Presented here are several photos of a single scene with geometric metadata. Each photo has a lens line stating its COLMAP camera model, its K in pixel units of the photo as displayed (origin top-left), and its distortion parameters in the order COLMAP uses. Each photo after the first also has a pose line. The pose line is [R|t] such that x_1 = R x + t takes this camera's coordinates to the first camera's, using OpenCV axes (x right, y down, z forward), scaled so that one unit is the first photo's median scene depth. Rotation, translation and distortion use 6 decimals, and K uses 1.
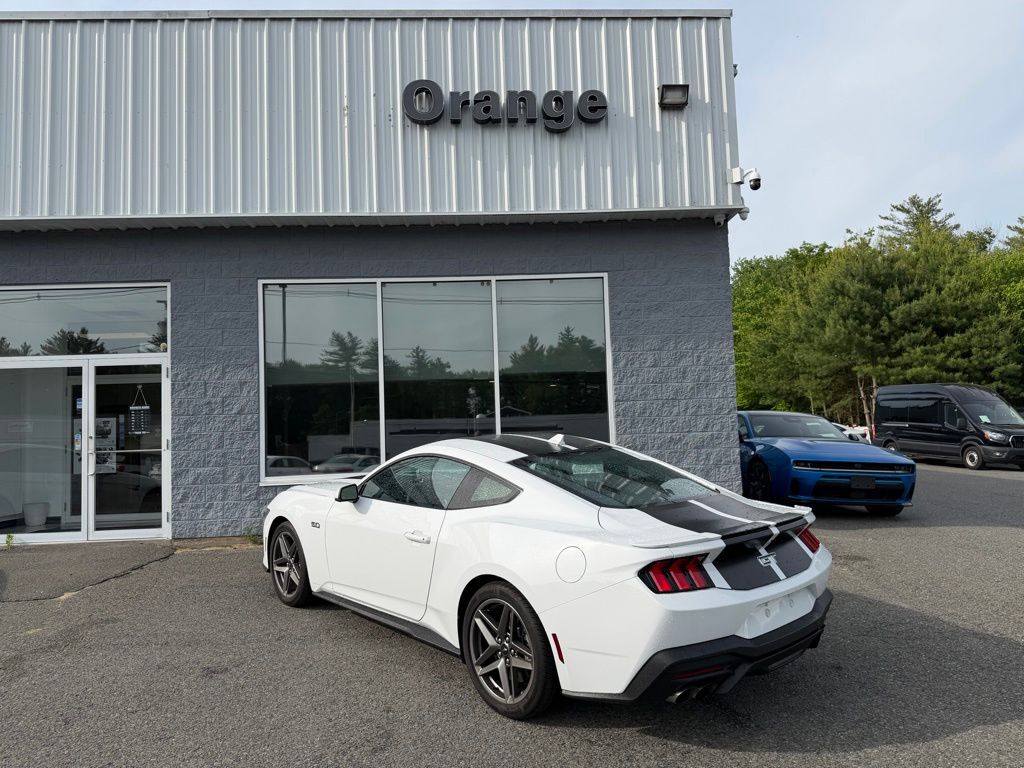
lens RADIAL K [[720.3, 0, 514.0], [0, 720.3, 387.7], [0, 0, 1]] dist [0.045060, -0.060619]
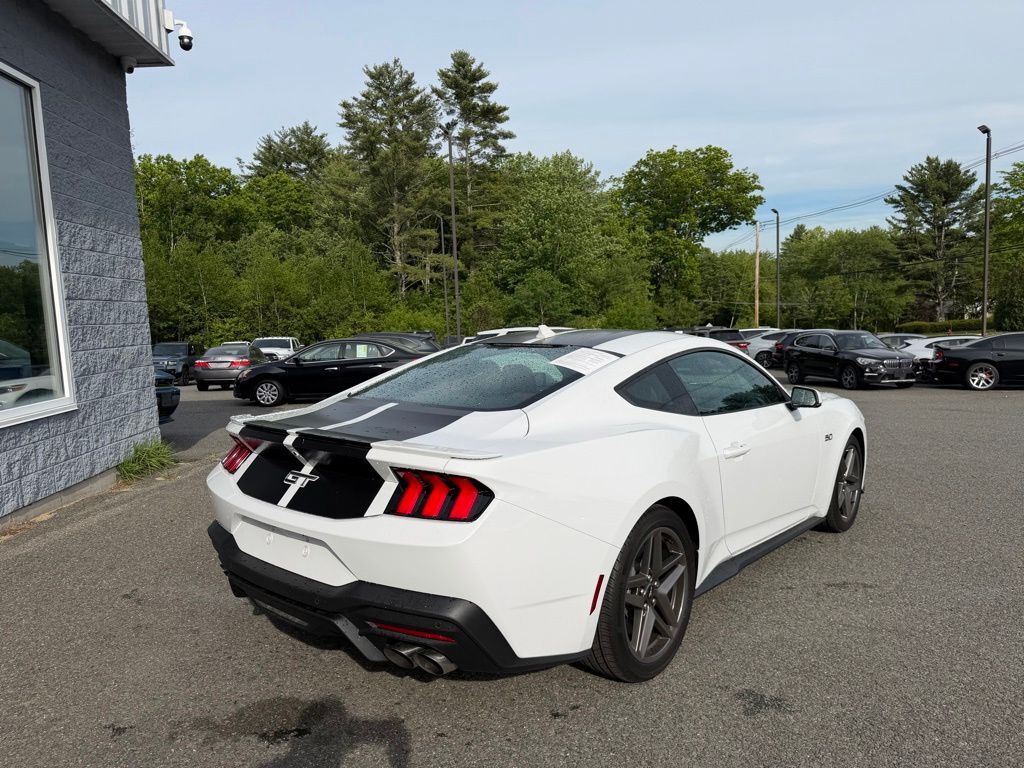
lens RADIAL K [[720.3, 0, 512.7], [0, 720.3, 384.9], [0, 0, 1]] dist [0.045060, -0.060619]
pose [[0.001718, -0.063543, 0.997978, -0.507263], [-0.021899, 0.997737, 0.063565, 0.046429], [-0.999759, -0.021964, 0.000322, 0.618230]]
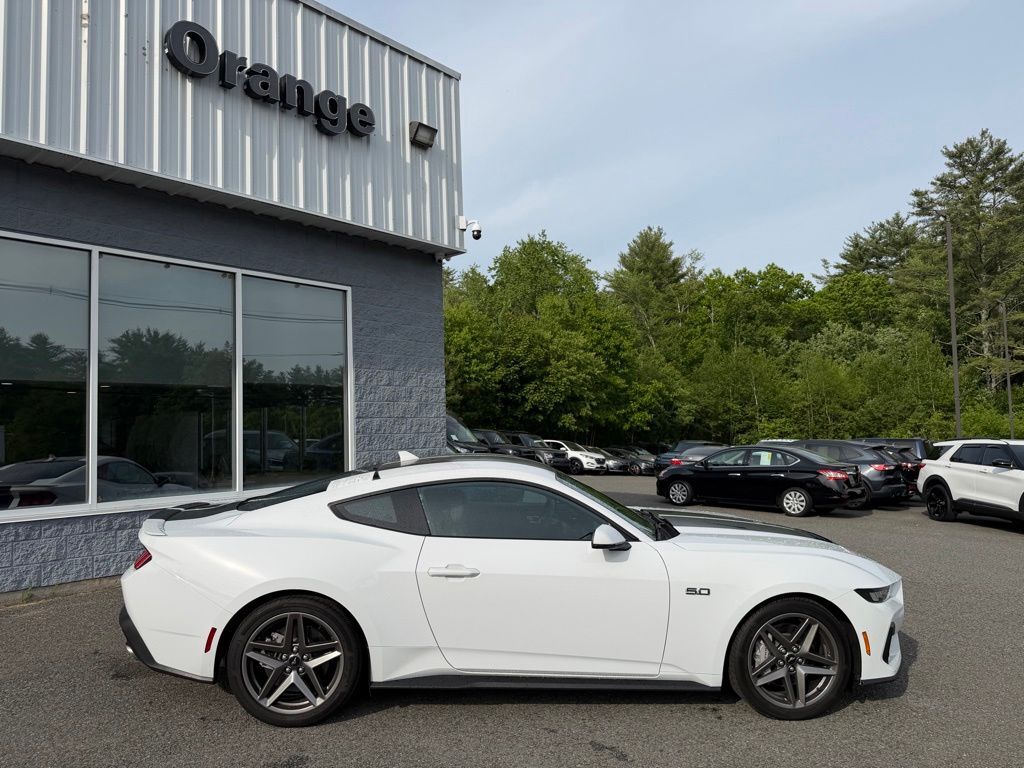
lens RADIAL K [[720.3, 0, 516.7], [0, 720.3, 387.8], [0, 0, 1]] dist [0.045060, -0.060619]
pose [[0.695918, 0.060566, 0.715563, -0.425801], [-0.044821, 0.998158, -0.040894, 0.008449], [-0.716721, -0.003613, 0.697350, 0.152727]]
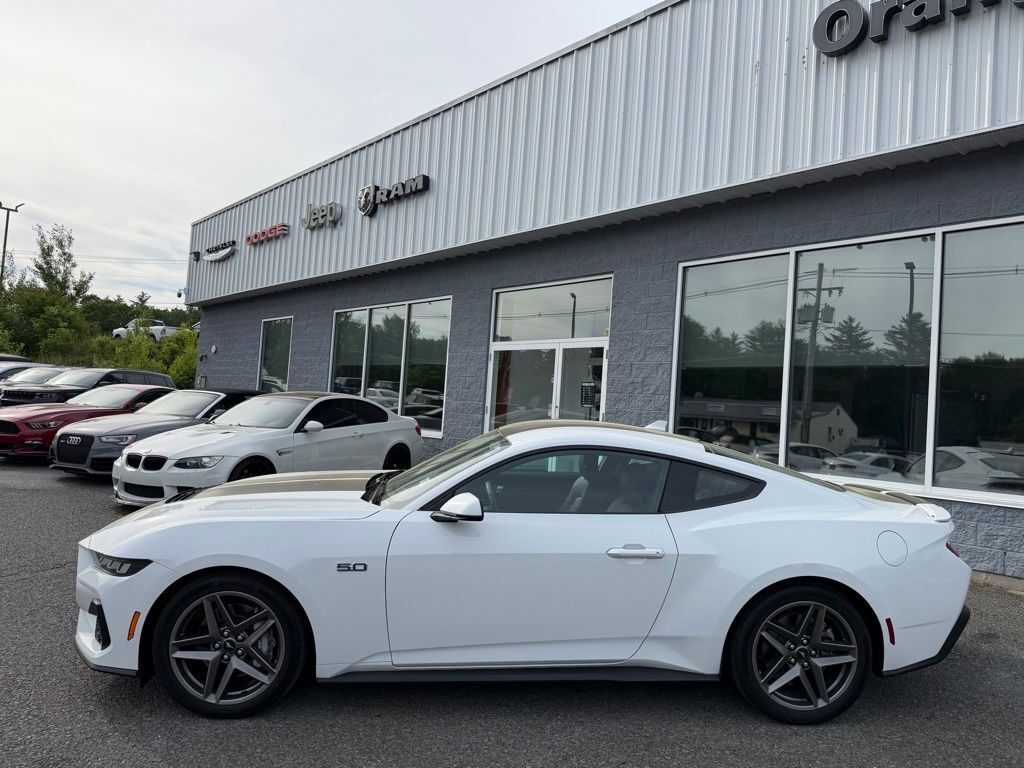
lens RADIAL K [[720.3, 0, 513.1], [0, 720.3, 385.4], [0, 0, 1]] dist [0.045060, -0.060619]
pose [[0.621228, 0.043227, -0.782436, 0.300745], [-0.037319, 0.998976, 0.025560, 0.004203], [0.782740, 0.013321, 0.622206, 0.196936]]
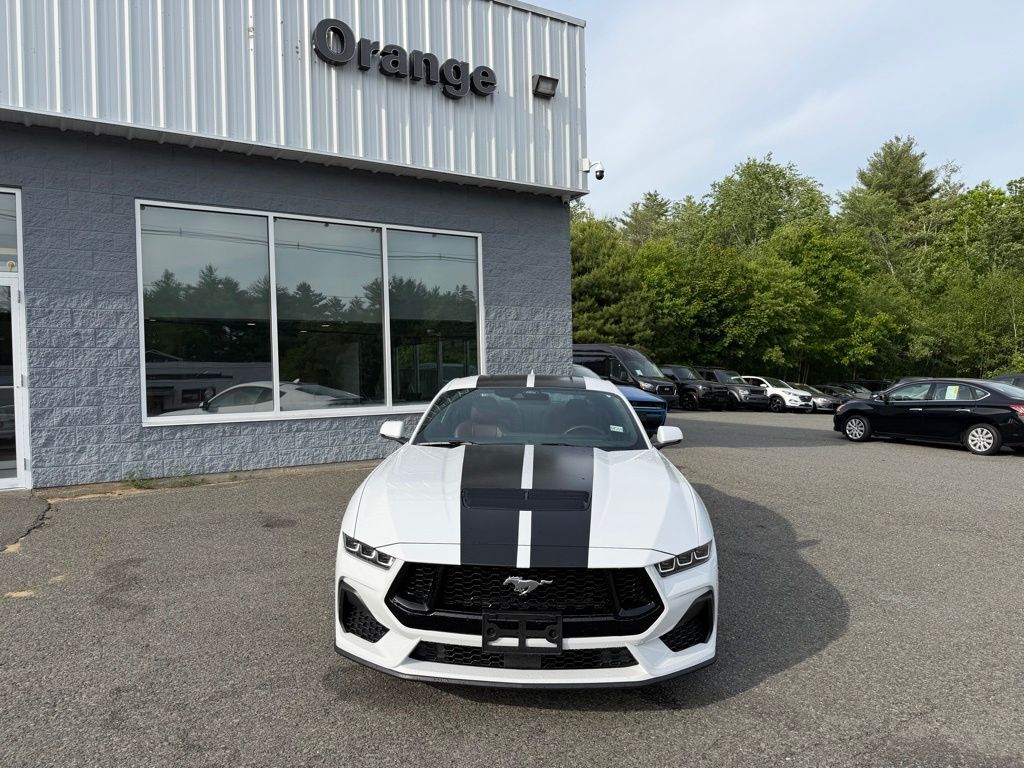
lens RADIAL K [[720.3, 0, 520.0], [0, 720.3, 392.3], [0, 0, 1]] dist [0.045060, -0.060619]
pose [[0.877137, 0.003911, 0.480224, -0.369660], [-0.039318, 0.997195, 0.063694, 0.014038], [-0.478628, -0.074750, 0.874830, -0.033593]]
